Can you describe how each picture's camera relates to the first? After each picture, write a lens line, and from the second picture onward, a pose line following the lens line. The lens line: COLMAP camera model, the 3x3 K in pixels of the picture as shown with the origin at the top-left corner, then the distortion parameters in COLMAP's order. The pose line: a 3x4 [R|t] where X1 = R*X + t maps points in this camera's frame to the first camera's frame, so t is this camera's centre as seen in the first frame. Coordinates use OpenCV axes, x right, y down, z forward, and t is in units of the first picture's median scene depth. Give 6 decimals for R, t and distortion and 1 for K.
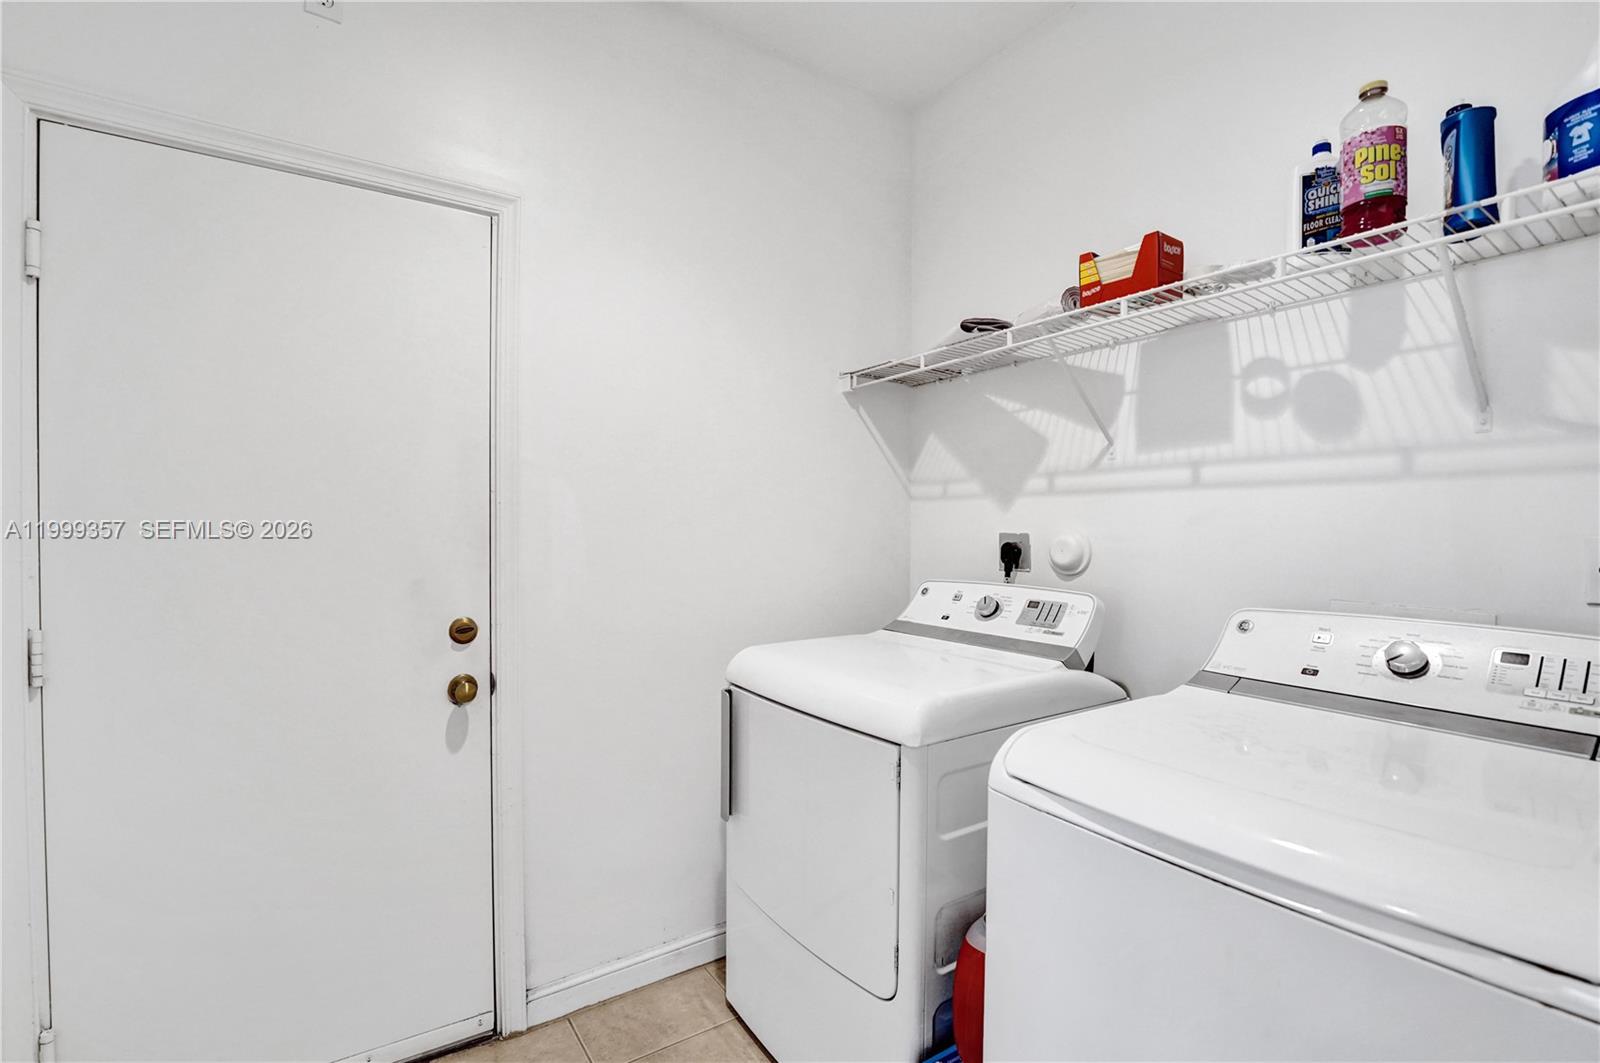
lens RADIAL K [[692.0, 0, 787.8], [0, 692.0, 531.8], [0, 0, 1]] dist [-0.004704, -0.000954]
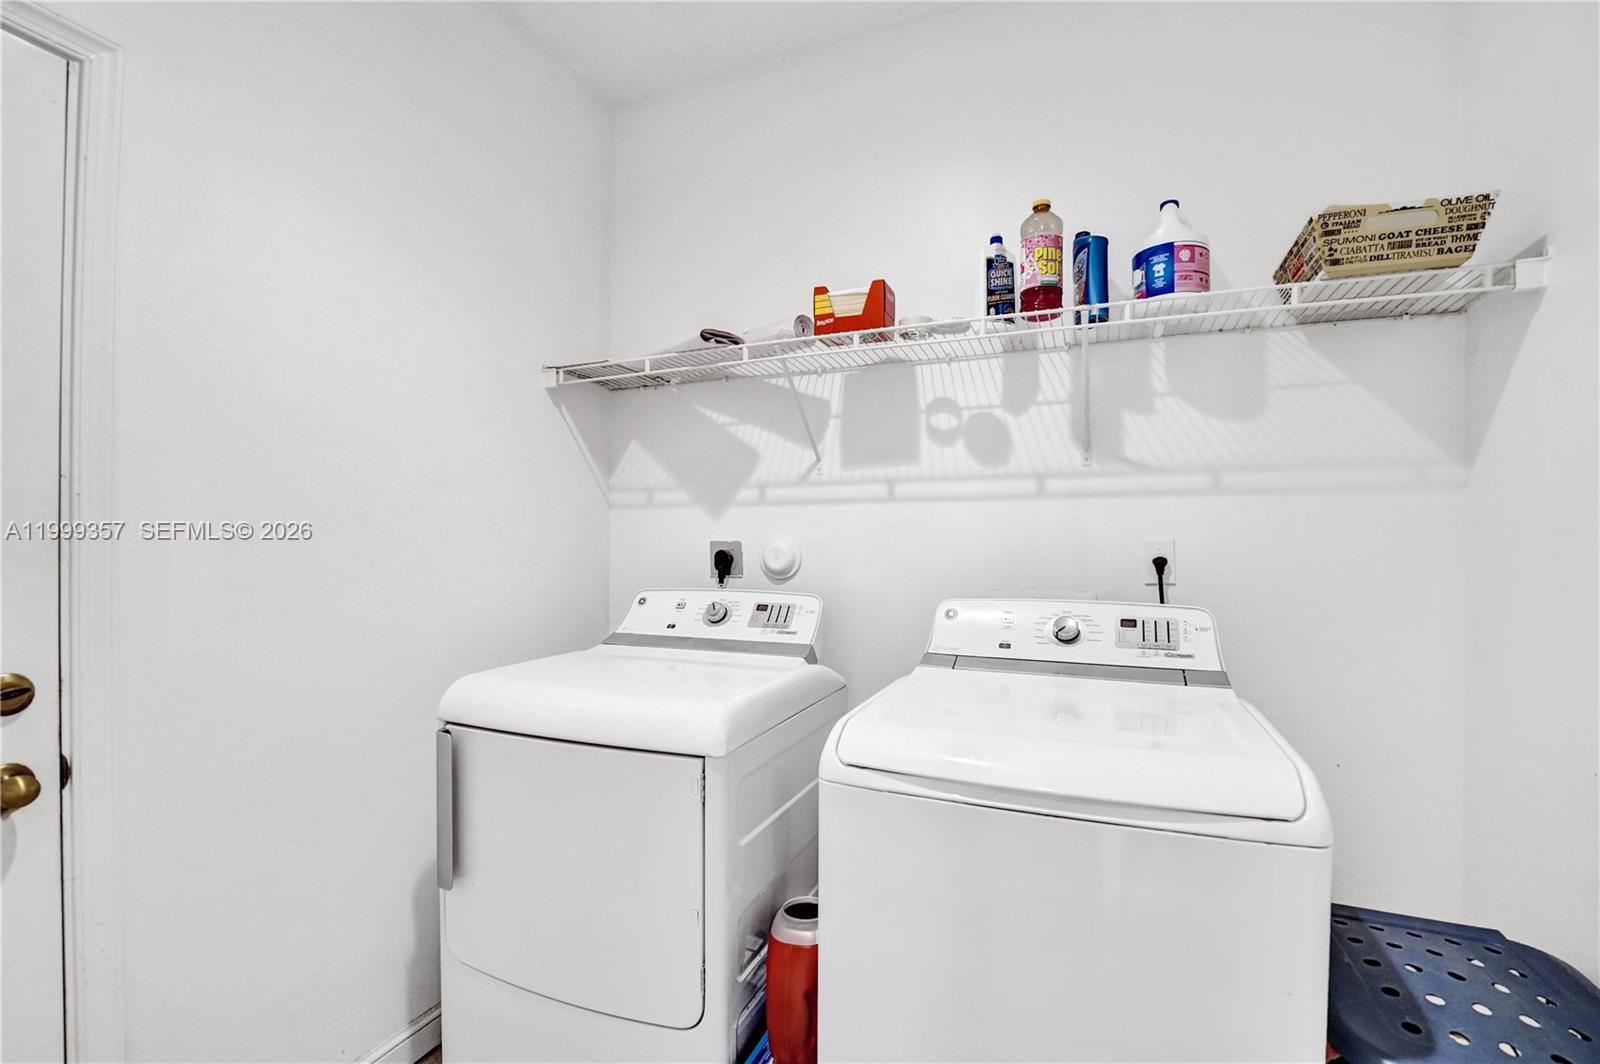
lens RADIAL K [[692.0, 0, 796.8], [0, 692.0, 536.5], [0, 0, 1]] dist [-0.004704, -0.000954]
pose [[0.848687, 0.001151, 0.528895, -0.196621], [0.005034, 0.999935, -0.010254, 0.009008], [-0.528872, 0.011365, 0.848626, 0.088491]]
